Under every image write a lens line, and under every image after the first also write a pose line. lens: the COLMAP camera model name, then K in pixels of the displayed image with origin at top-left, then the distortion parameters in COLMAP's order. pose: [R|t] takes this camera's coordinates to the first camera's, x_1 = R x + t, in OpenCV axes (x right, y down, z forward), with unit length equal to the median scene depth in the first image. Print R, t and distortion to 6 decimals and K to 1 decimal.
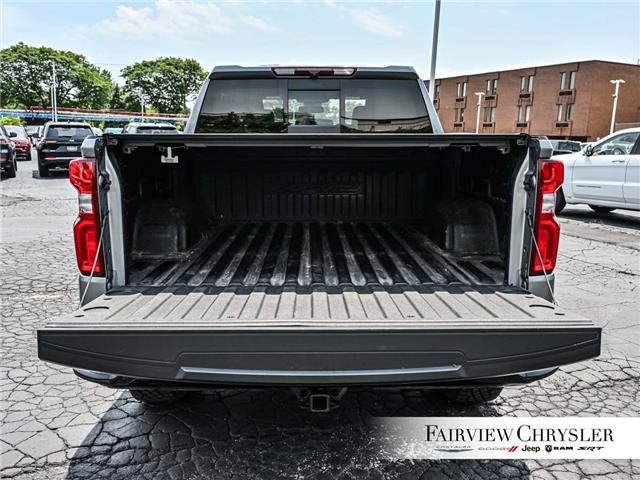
lens RADIAL K [[485.8, 0, 320.0], [0, 485.8, 240.0], [0, 0, 1]] dist [0.014041, 0.004853]
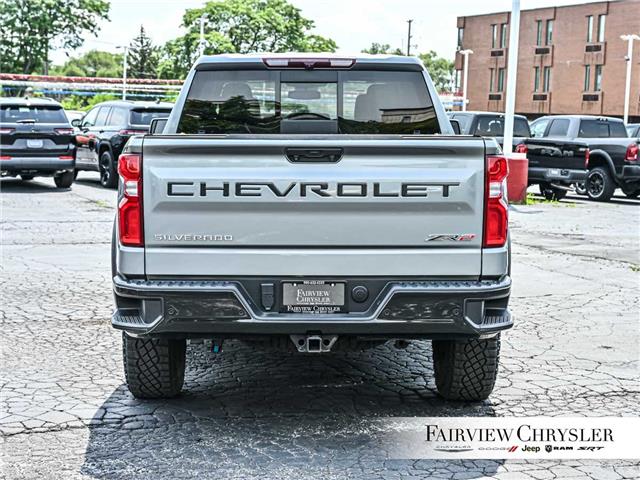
lens RADIAL K [[936.4, 0, 320.0], [0, 936.4, 240.0], [0, 0, 1]] dist [0.010731, 0.041108]
pose [[0.999980, 0.003242, 0.005456, -0.000596], [-0.002786, 0.996656, -0.081659, 0.182513], [-0.005703, 0.081643, 0.996645, -1.019184]]
